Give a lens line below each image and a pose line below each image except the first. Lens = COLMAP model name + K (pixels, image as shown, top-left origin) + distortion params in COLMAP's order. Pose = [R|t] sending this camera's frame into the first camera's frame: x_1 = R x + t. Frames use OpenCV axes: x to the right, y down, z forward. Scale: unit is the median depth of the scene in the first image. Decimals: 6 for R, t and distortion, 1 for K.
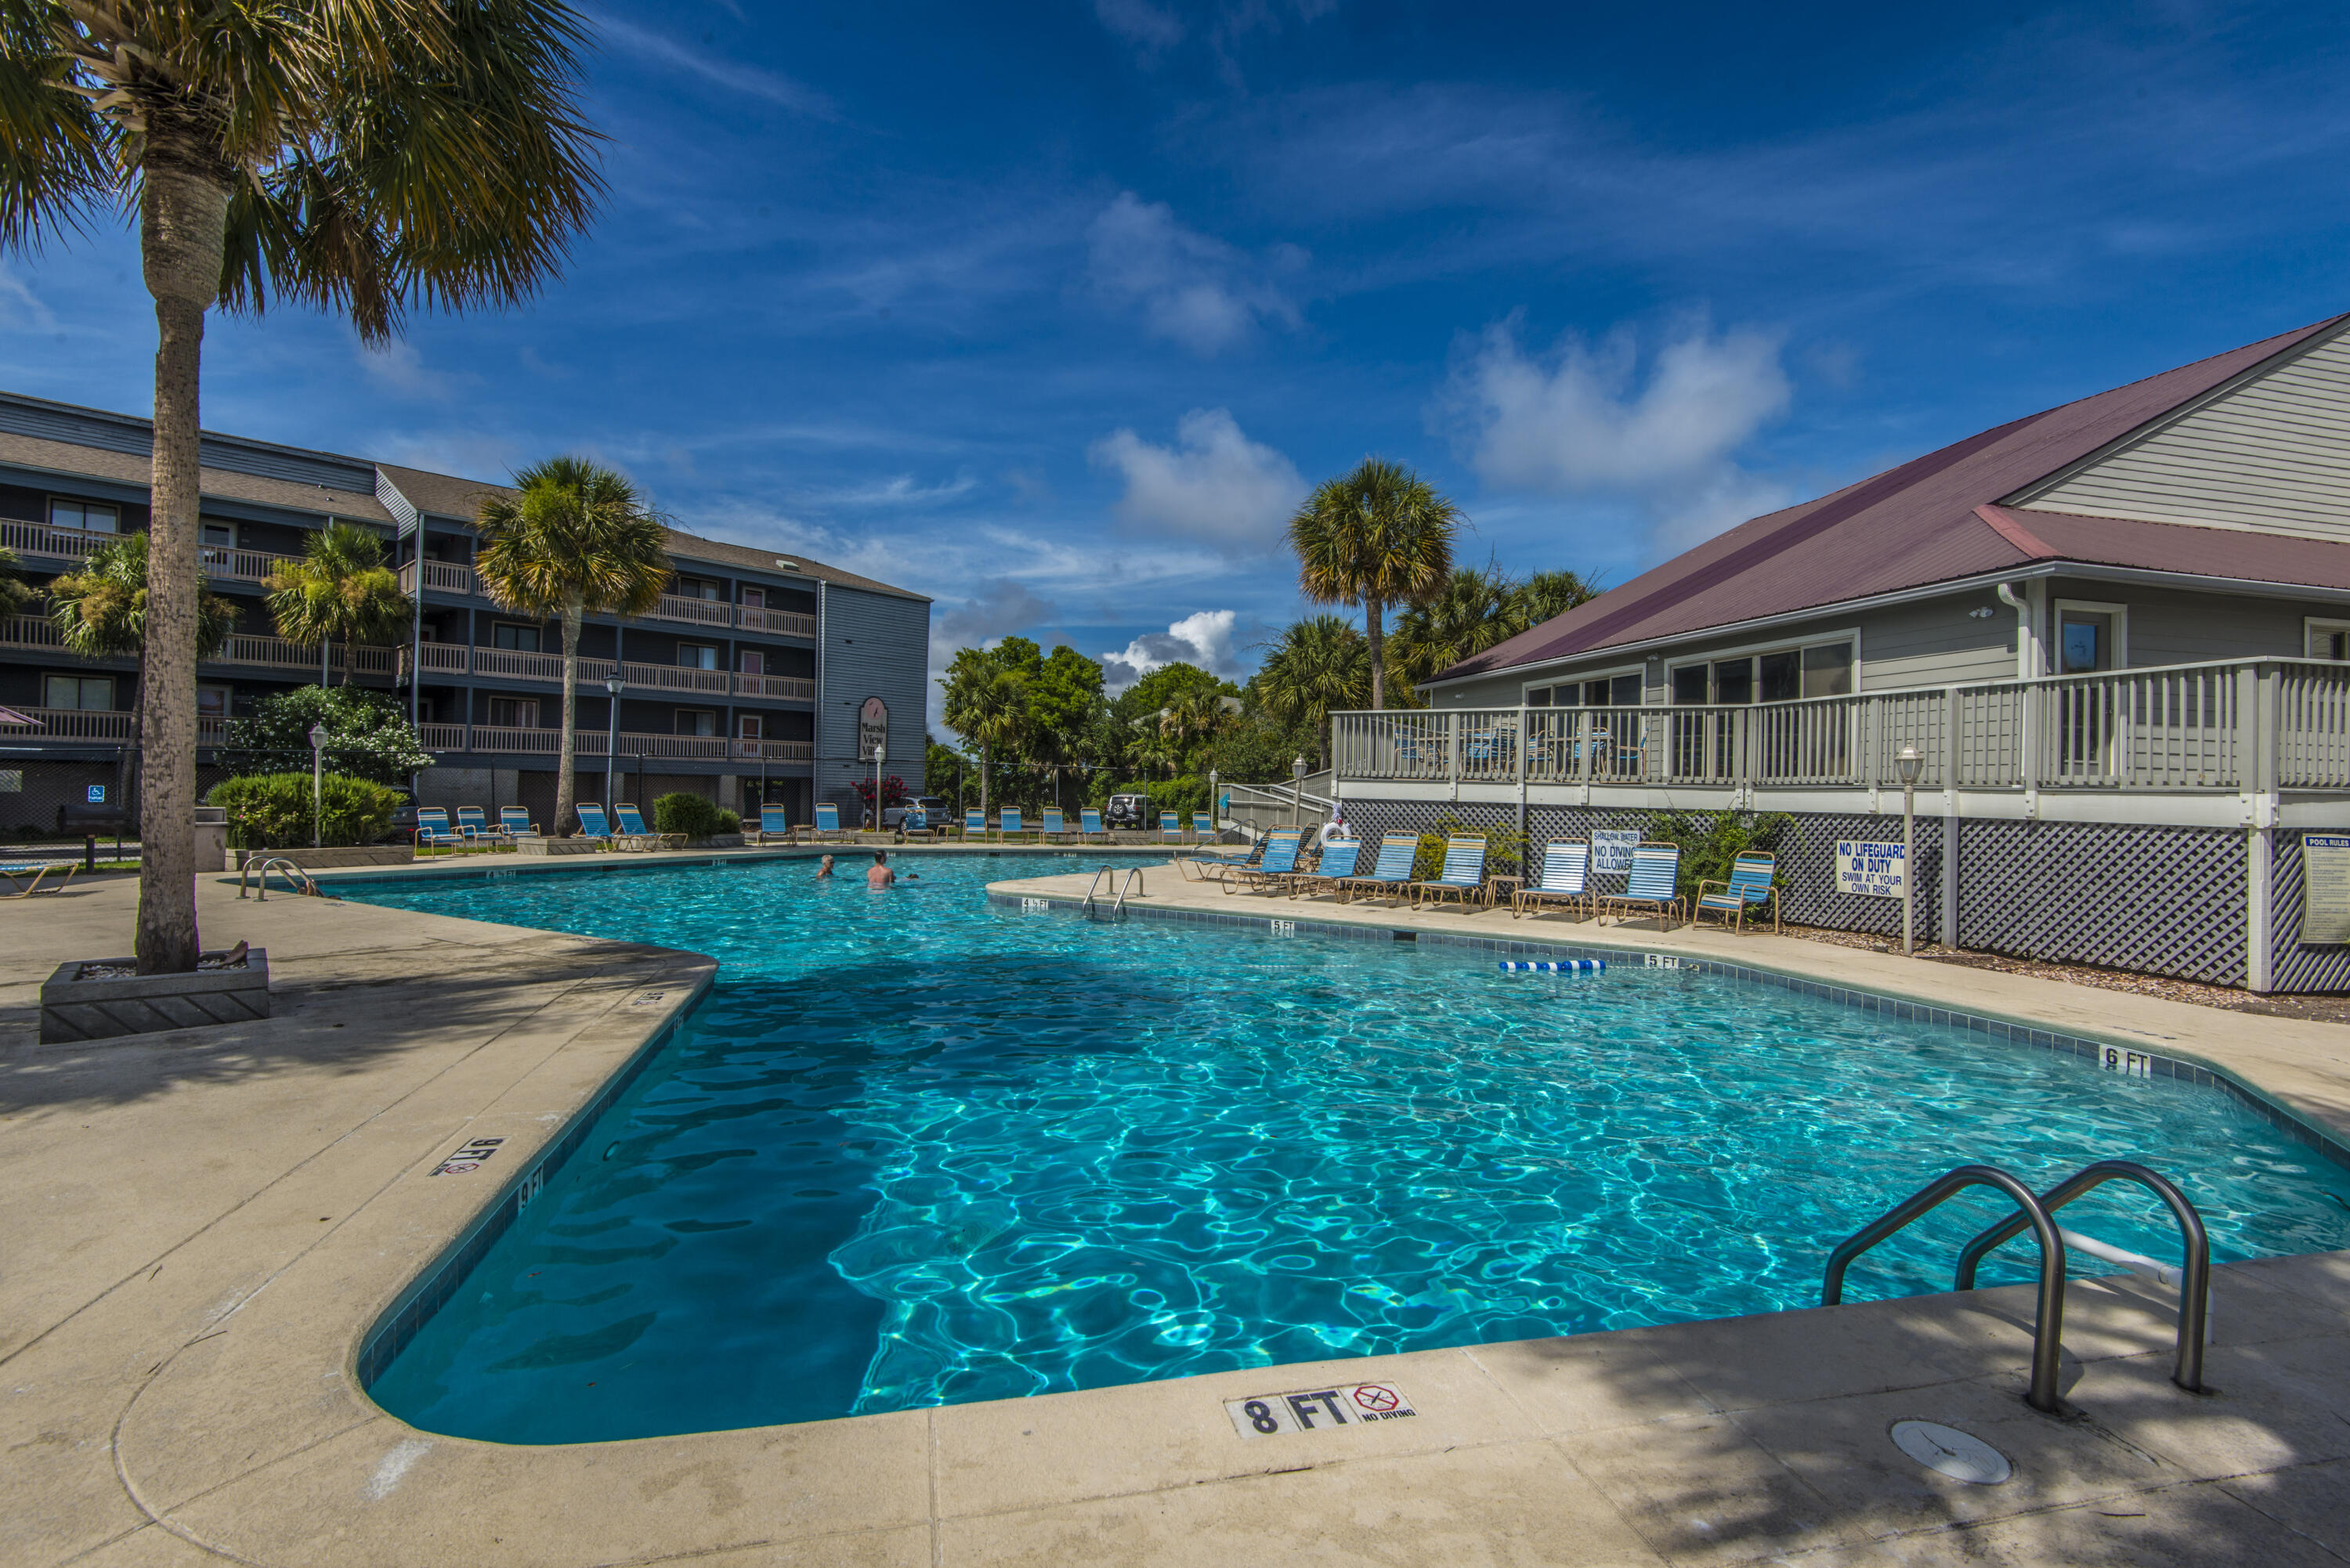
lens RADIAL K [[1068.2, 0, 1177.2], [0, 1068.2, 784.1], [0, 0, 1]] dist [-0.010438, -0.000528]
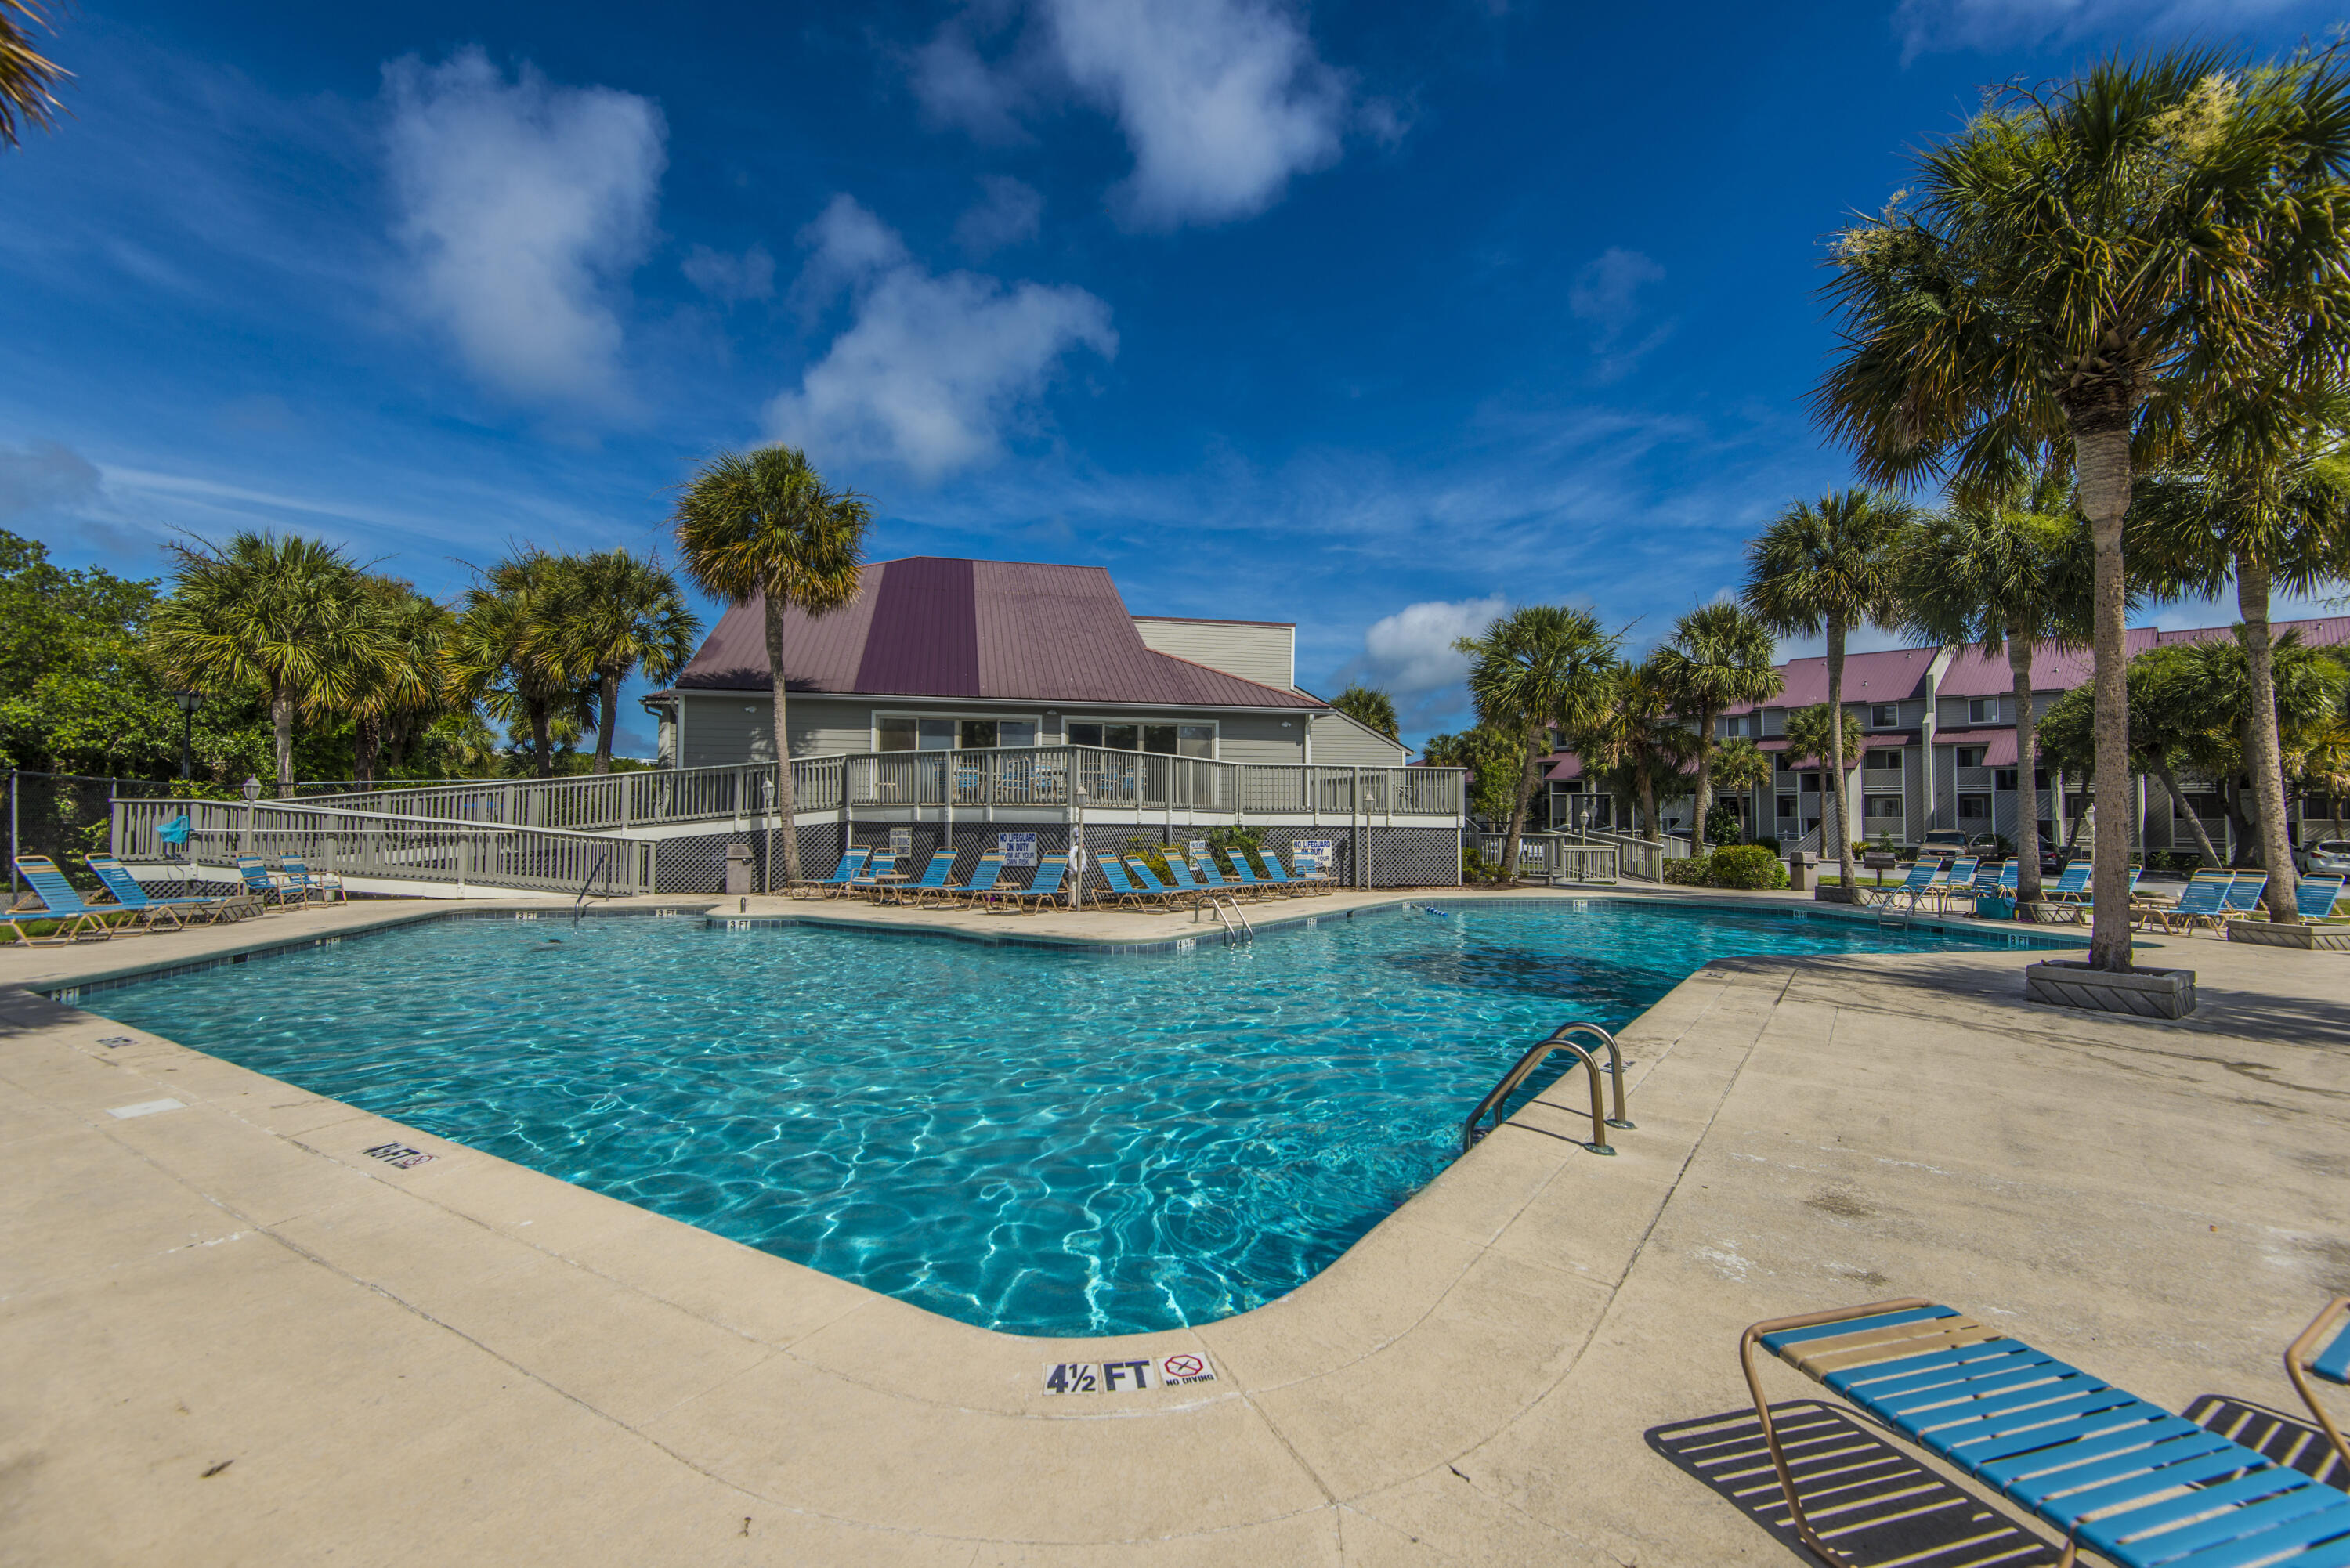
lens RADIAL K [[1068.2, 0, 1175.2], [0, 1068.2, 792.3], [0, 0, 1]] dist [-0.010438, -0.000528]
pose [[-0.048828, -0.002634, 0.998804, -1.064661], [-0.020428, 0.999790, 0.001638, -0.026030], [-0.998598, -0.020324, -0.048871, 1.096831]]
